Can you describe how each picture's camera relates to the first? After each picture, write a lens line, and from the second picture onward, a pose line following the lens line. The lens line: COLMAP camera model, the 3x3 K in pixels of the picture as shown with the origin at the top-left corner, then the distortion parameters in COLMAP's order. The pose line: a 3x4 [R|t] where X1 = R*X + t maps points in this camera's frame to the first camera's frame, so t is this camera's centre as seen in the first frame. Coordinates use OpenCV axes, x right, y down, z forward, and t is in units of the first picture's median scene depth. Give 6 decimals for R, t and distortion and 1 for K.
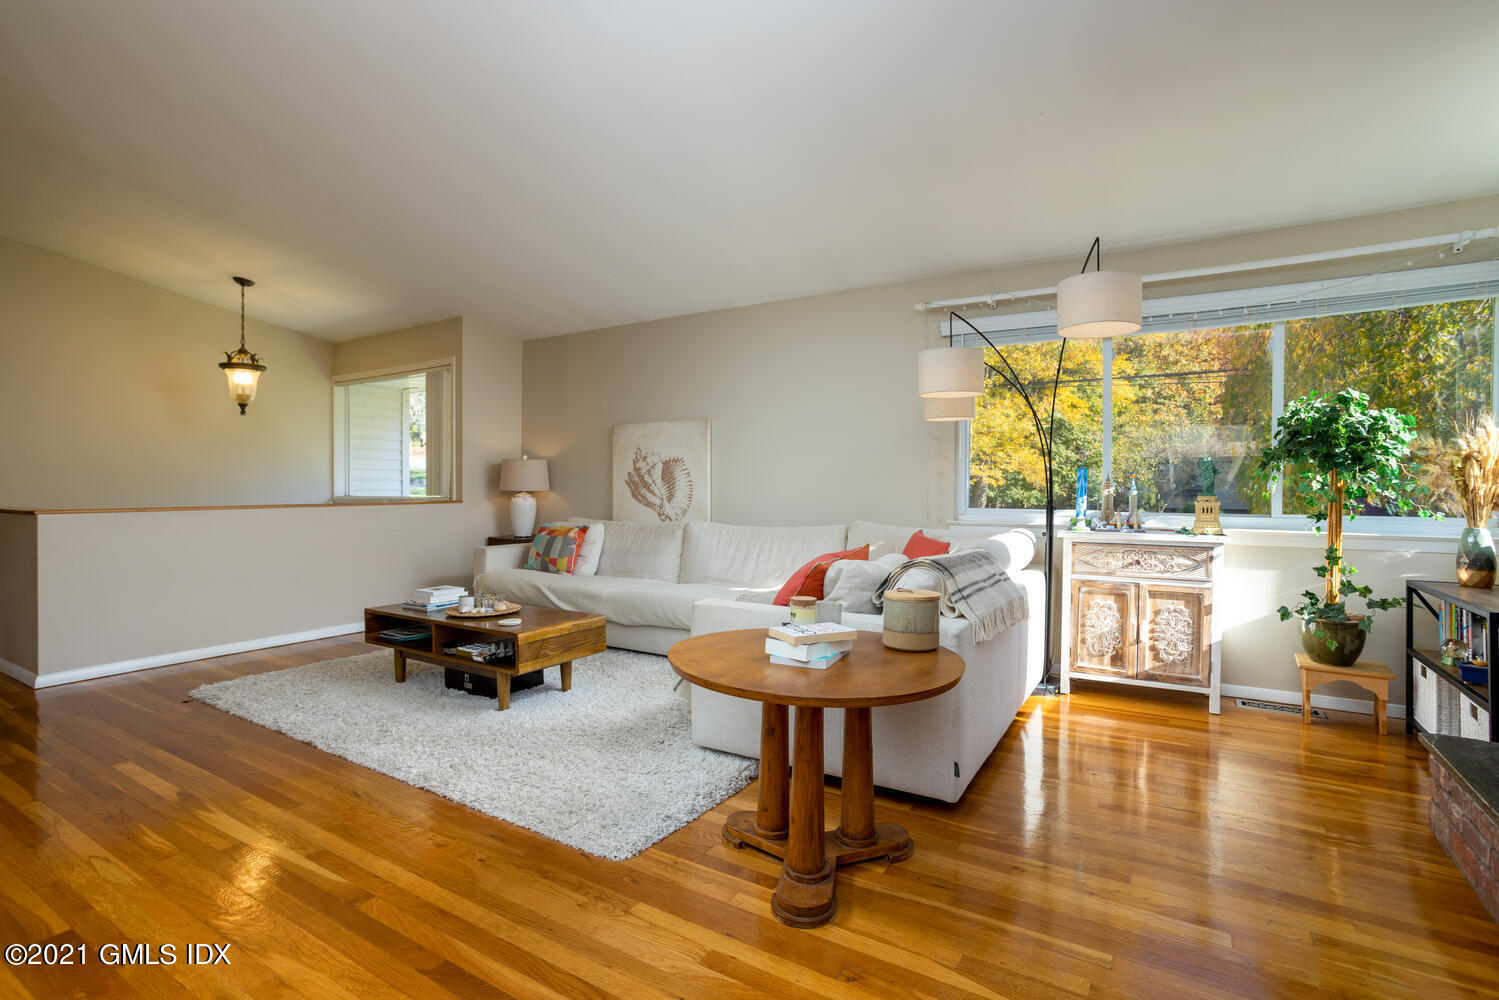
lens RADIAL K [[762.3, 0, 739.8], [0, 762.3, 489.5], [0, 0, 1]] dist [-0.049701, 0.045232]
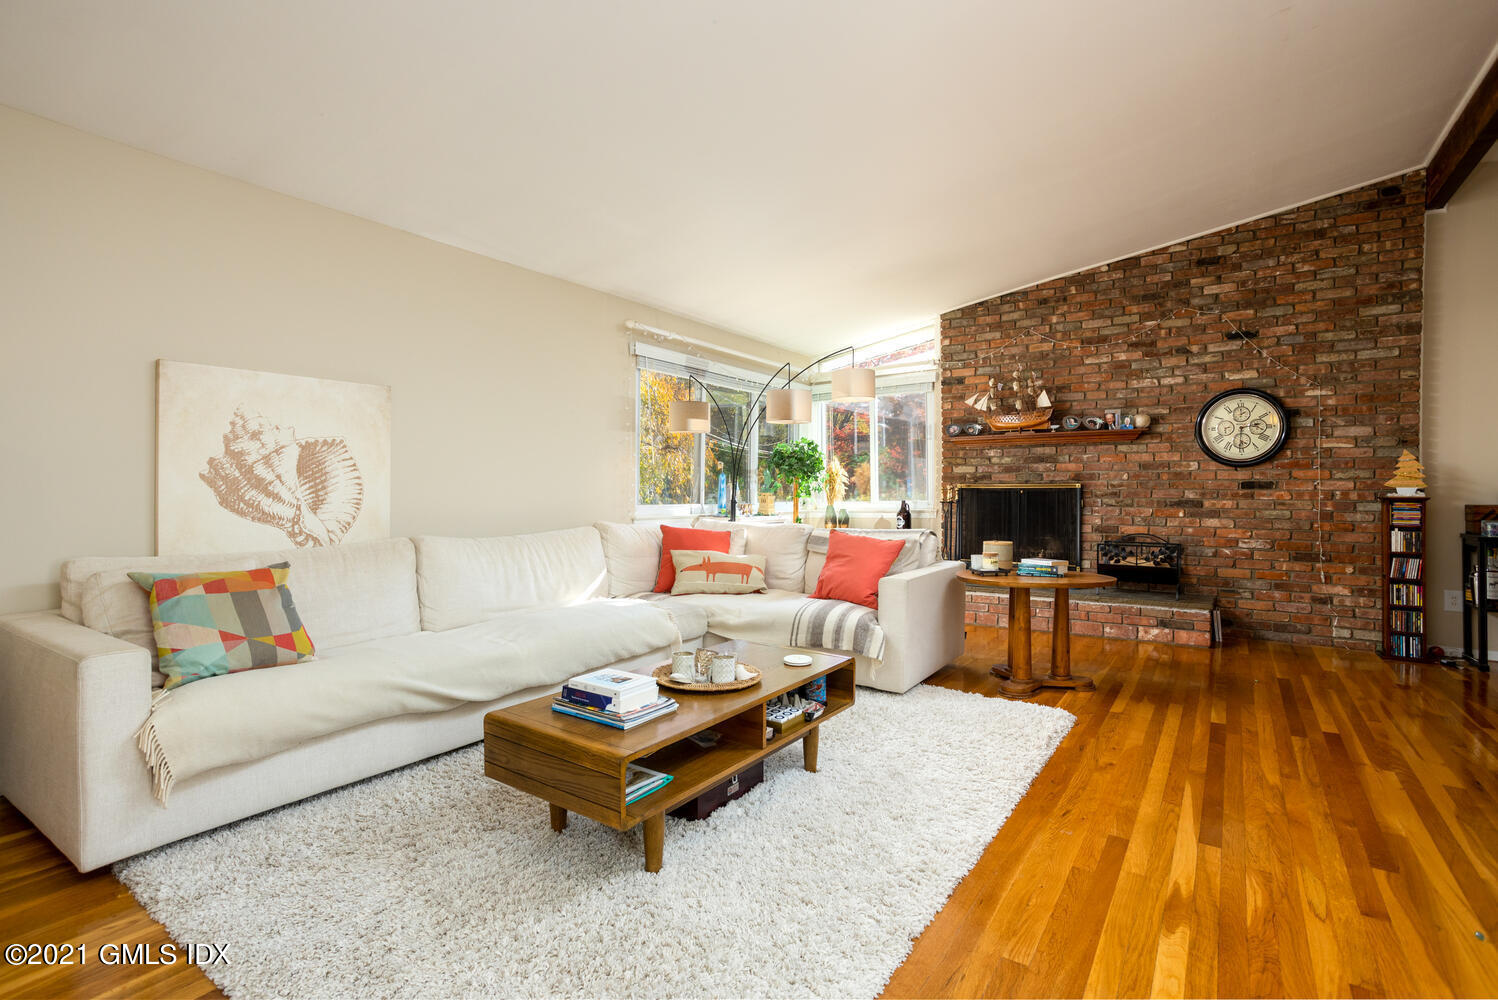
lens RADIAL K [[761.8, 0, 739.3], [0, 761.8, 489.5], [0, 0, 1]] dist [-0.049701, 0.045232]
pose [[-0.020366, -0.006277, 0.999773, -0.675410], [0.001543, 0.999979, 0.006310, -0.004376], [-0.999791, 0.001672, -0.020356, 0.667826]]
